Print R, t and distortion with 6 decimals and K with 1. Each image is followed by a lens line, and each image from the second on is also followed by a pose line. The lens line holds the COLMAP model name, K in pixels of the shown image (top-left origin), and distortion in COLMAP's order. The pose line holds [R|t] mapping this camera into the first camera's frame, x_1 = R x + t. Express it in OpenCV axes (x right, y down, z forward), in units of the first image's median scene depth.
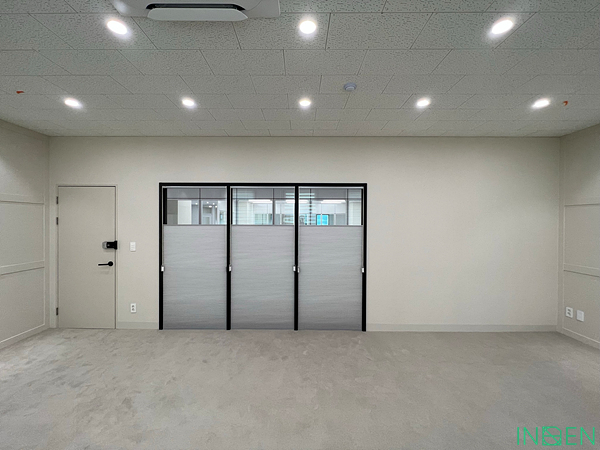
lens RADIAL K [[242.8, 0, 295.3], [0, 242.8, 222.3], [0, 0, 1]] dist [-0.005553, 0.001152]
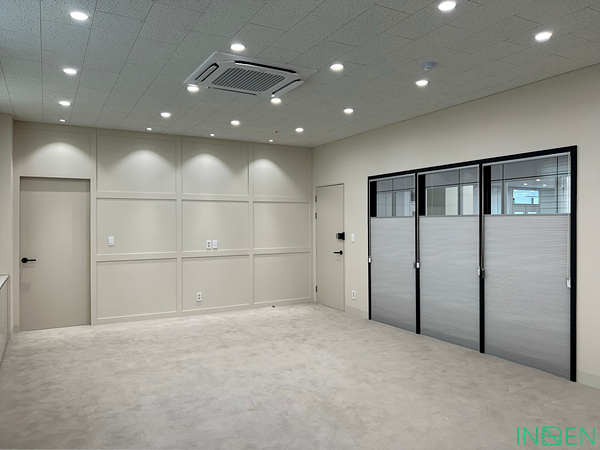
lens RADIAL K [[457.6, 0, 295.2], [0, 457.6, 226.1], [0, 0, 1]] dist [0.070815, -0.060963]
pose [[0.481985, 0.000626, -0.876179, 1.000554], [0.007433, 0.999961, 0.004803, 0.035237], [0.876148, -0.008827, 0.481962, -0.212806]]
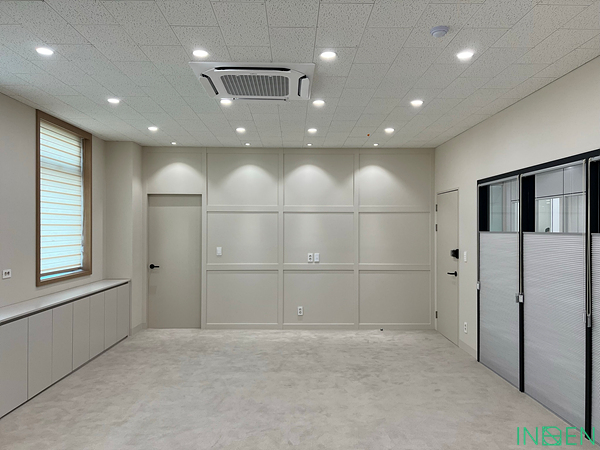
lens RADIAL K [[457.6, 0, 300.1], [0, 457.6, 223.9], [0, 0, 1]] dist [0.070815, -0.060963]
pose [[0.016927, -0.012883, -0.999774, 0.989086], [-0.000315, 0.999917, -0.012890, 0.004007], [0.999857, 0.000533, 0.016922, 0.377682]]
